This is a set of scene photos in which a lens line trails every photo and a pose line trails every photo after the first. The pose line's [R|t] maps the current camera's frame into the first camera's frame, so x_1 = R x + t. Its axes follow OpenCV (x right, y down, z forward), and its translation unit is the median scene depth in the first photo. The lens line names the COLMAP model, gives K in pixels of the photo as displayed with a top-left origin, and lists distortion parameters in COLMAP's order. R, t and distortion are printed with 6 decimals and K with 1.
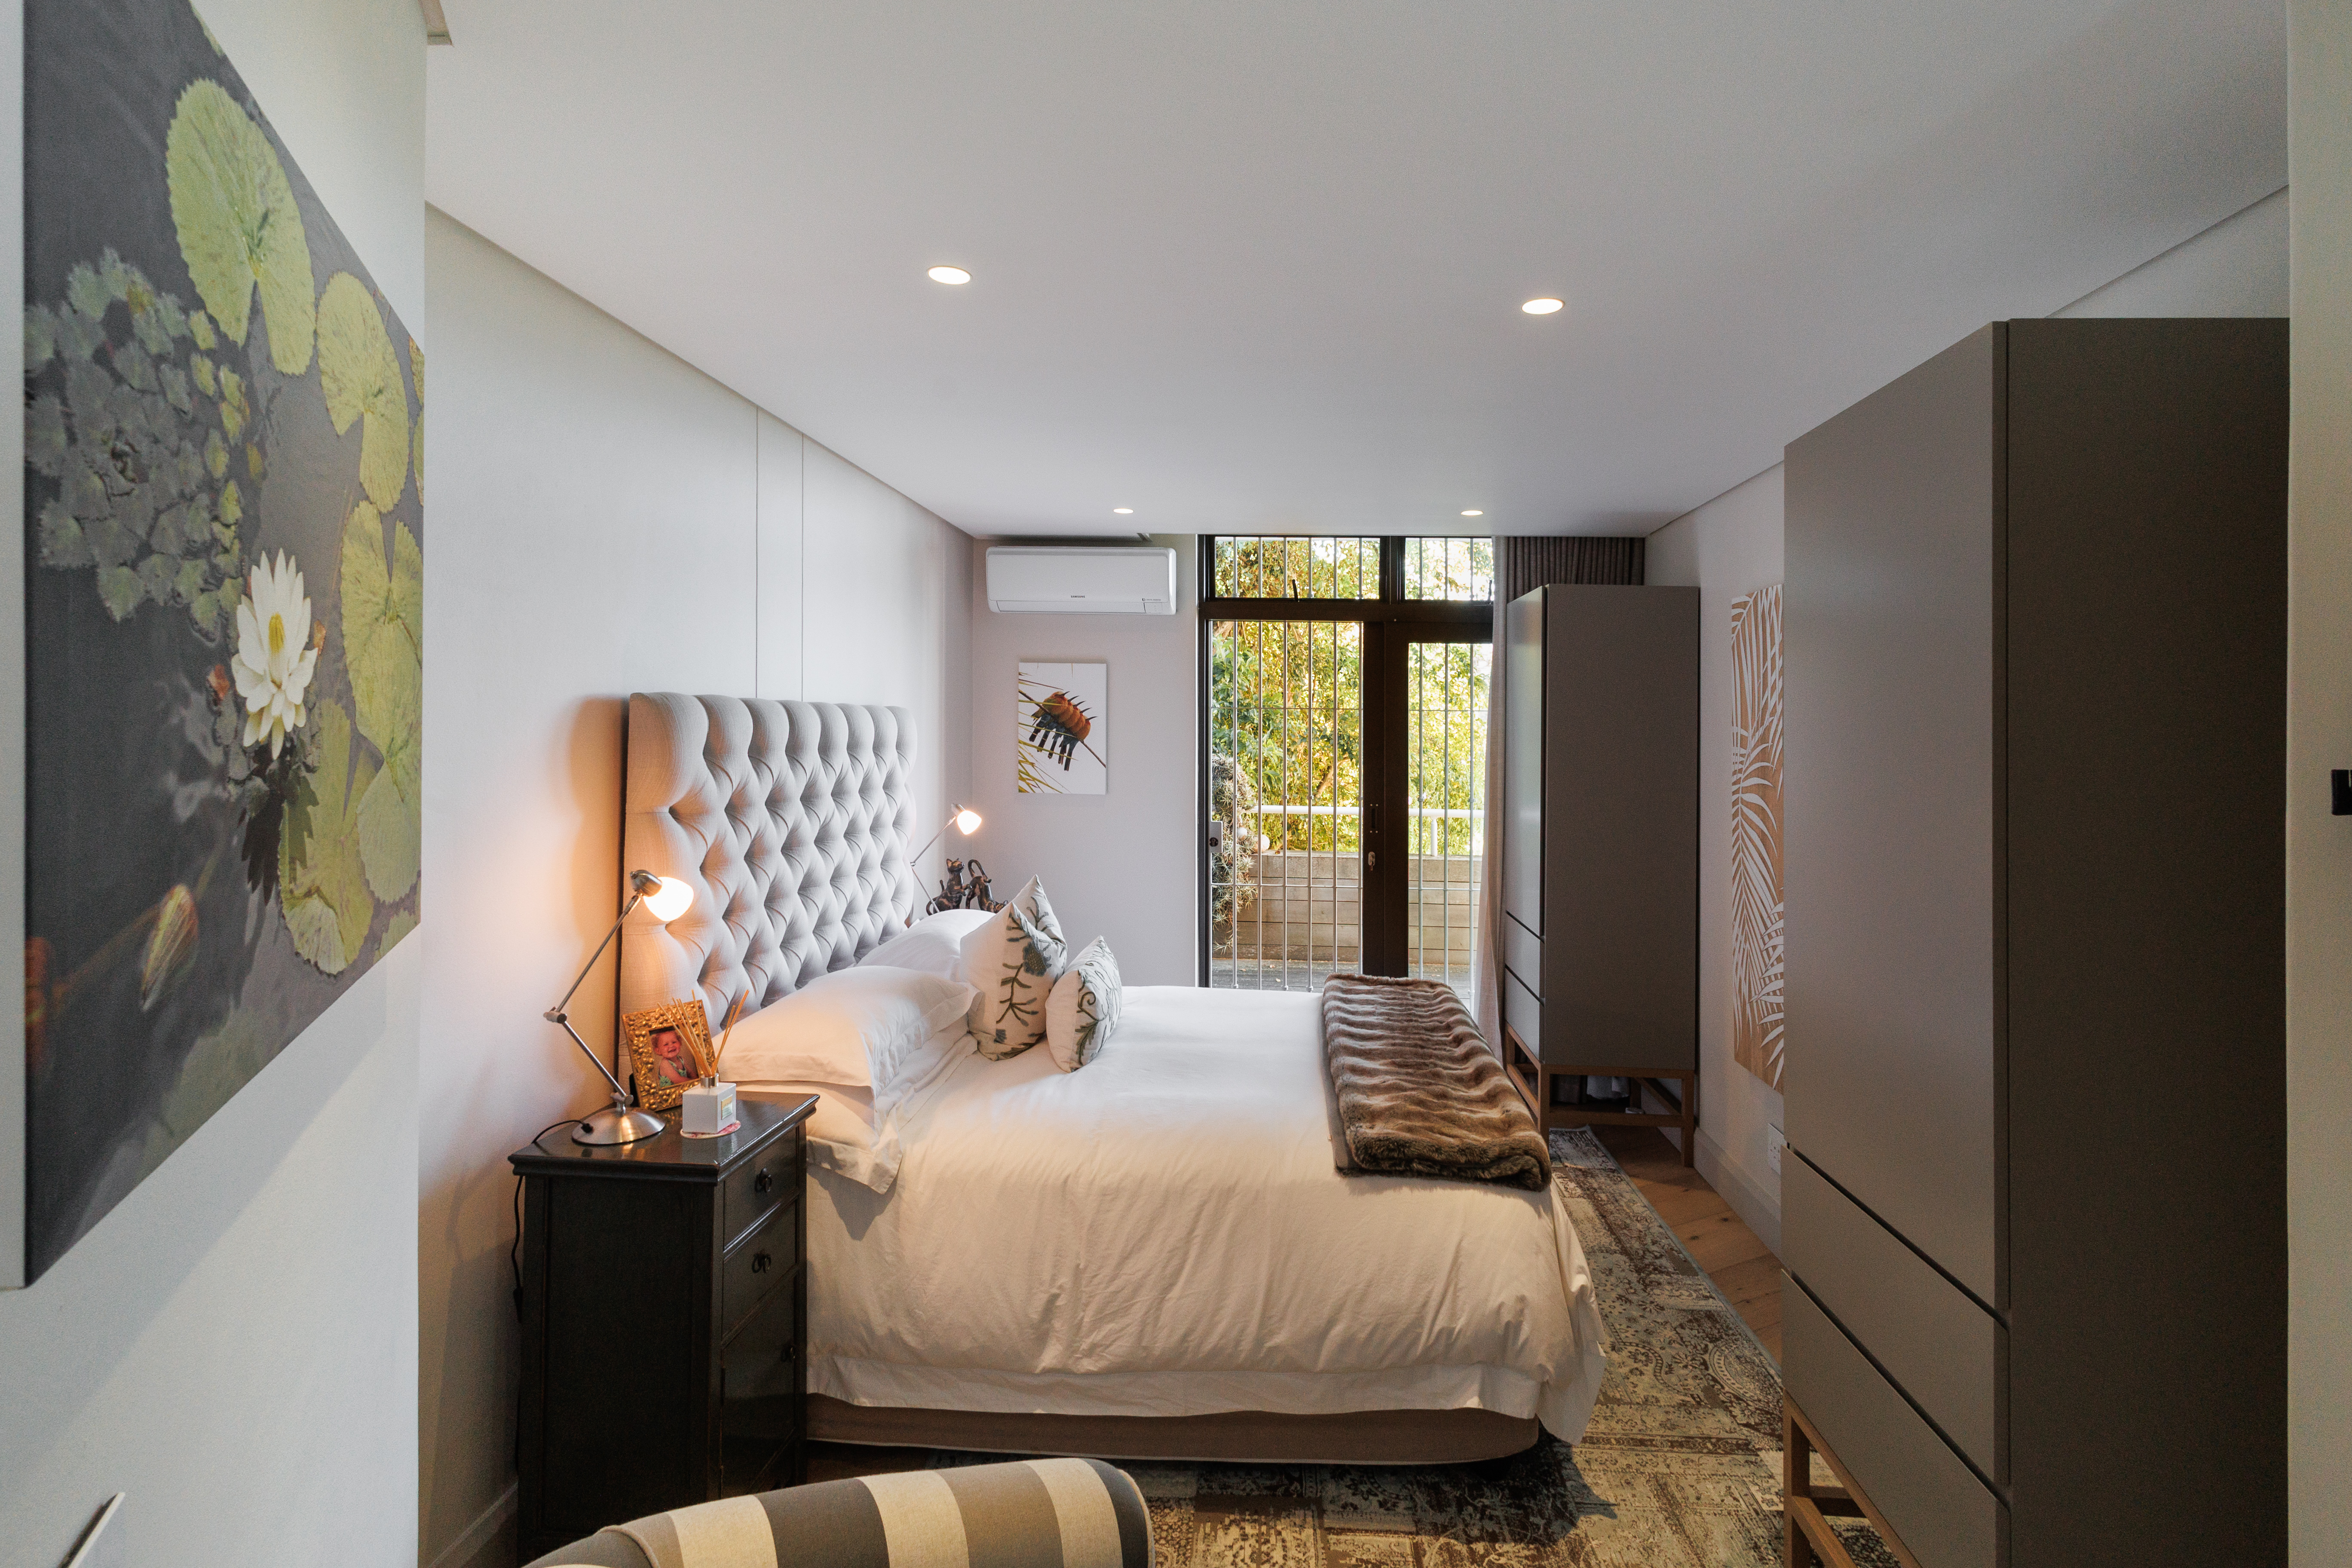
lens RADIAL K [[1105.3, 0, 1174.4], [0, 1105.3, 730.8], [0, 0, 1]] dist [0.001601, 0.000206]
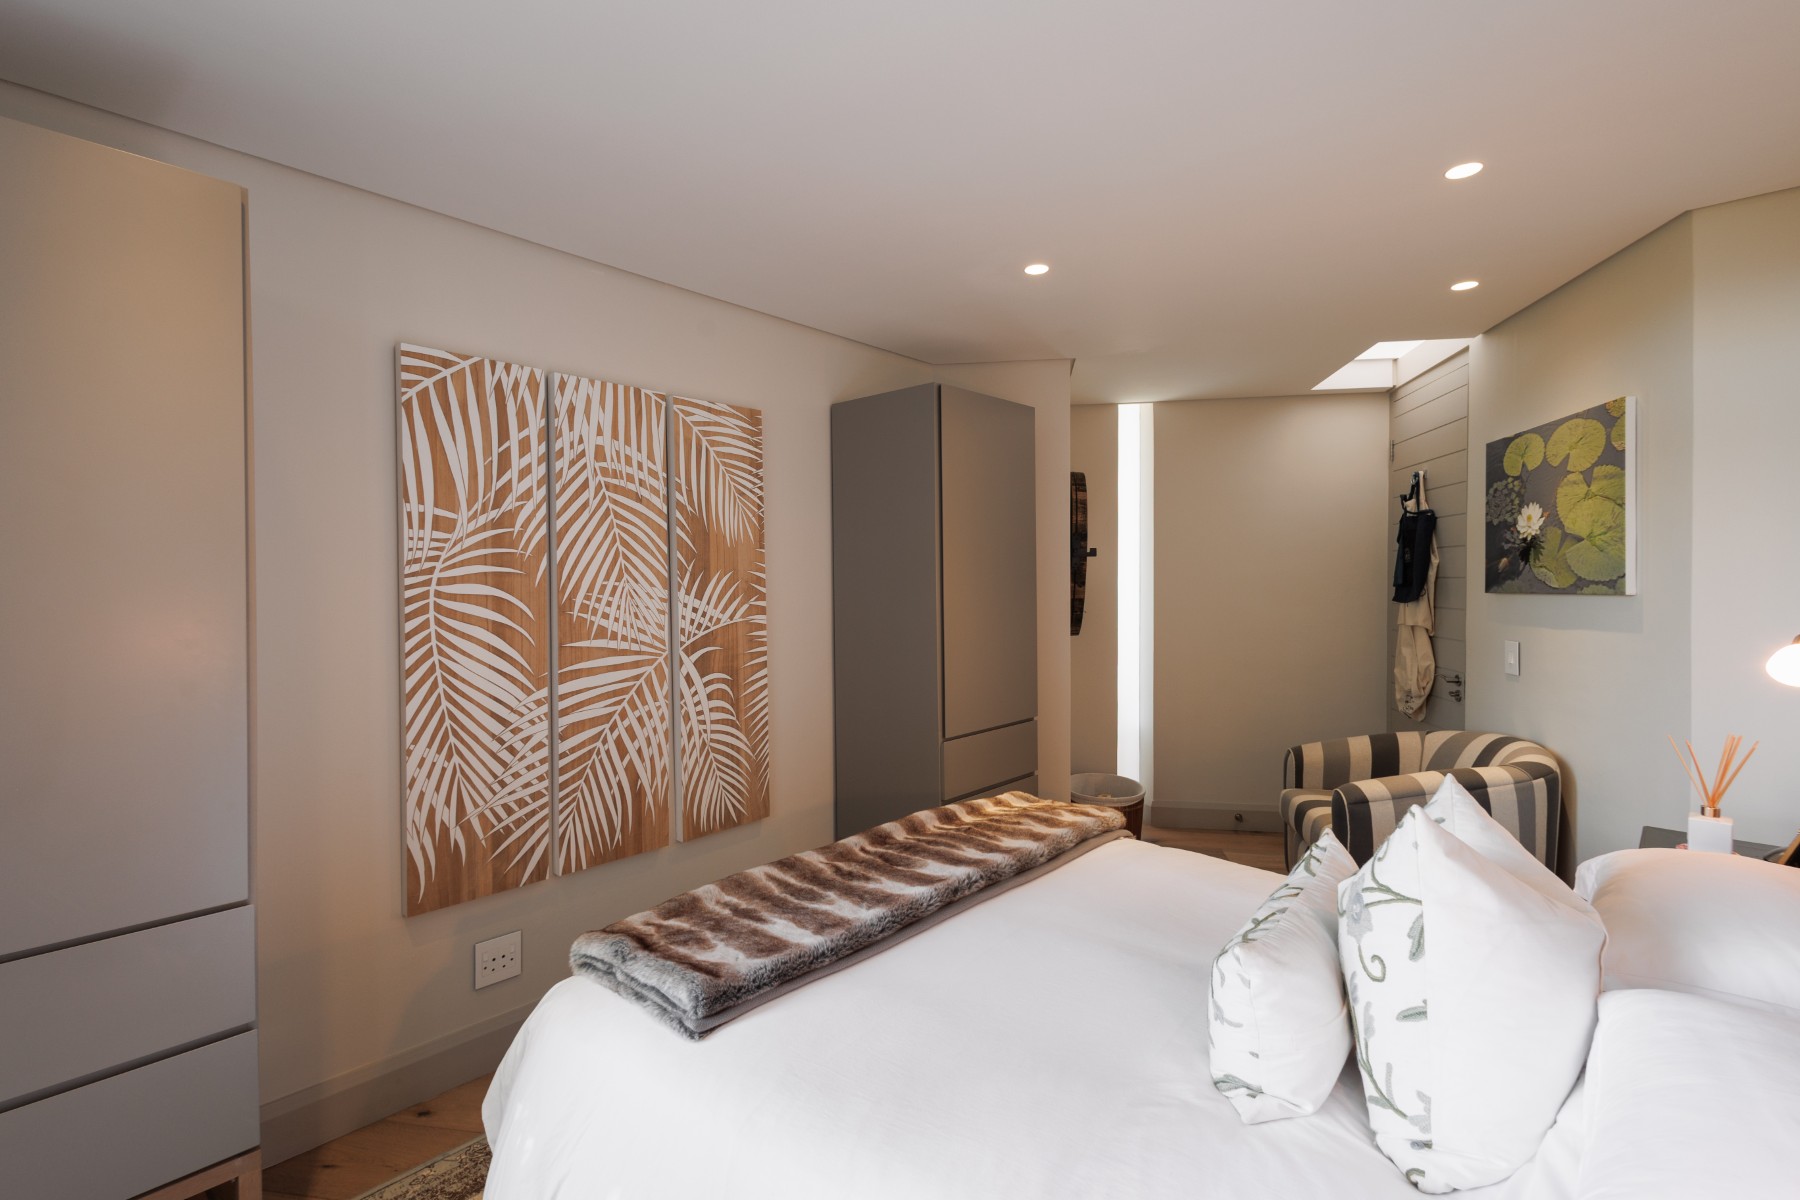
lens RADIAL K [[834.0, 0, 897.2], [0, 834.0, 590.2], [0, 0, 1]] dist [0.000979, 0.000047]
pose [[-0.815557, -0.018565, 0.578379, -0.701502], [-0.006836, 0.999725, 0.022449, 0.223409], [-0.578637, 0.014354, -0.815459, 6.842055]]
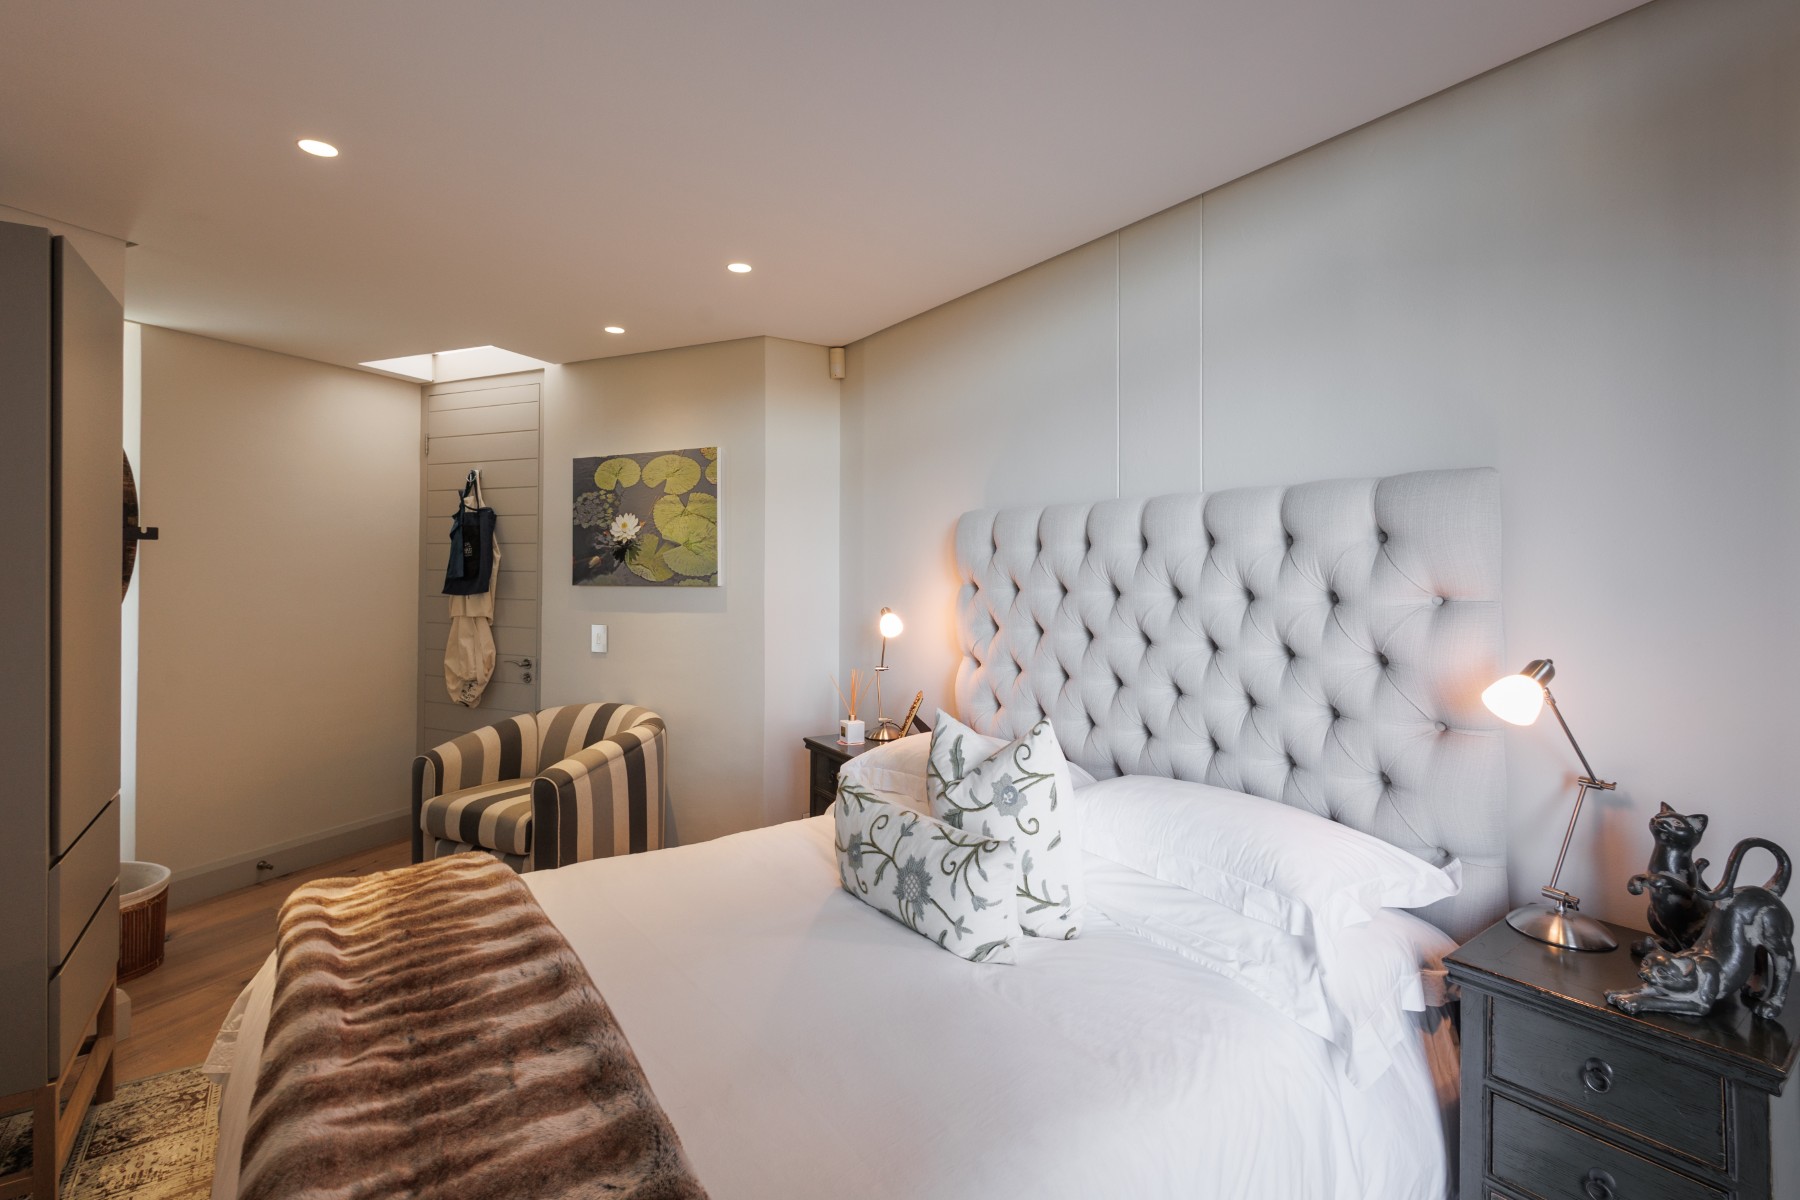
lens RADIAL K [[845.9, 0, 898.8], [0, 845.9, 559.3], [0, 0, 1]] dist [0.001601, 0.000206]
pose [[-0.748930, -0.025359, -0.662164, 1.561466], [-0.018075, 0.999677, -0.017841, 0.209249], [0.662403, -0.001393, -0.749146, 6.692655]]
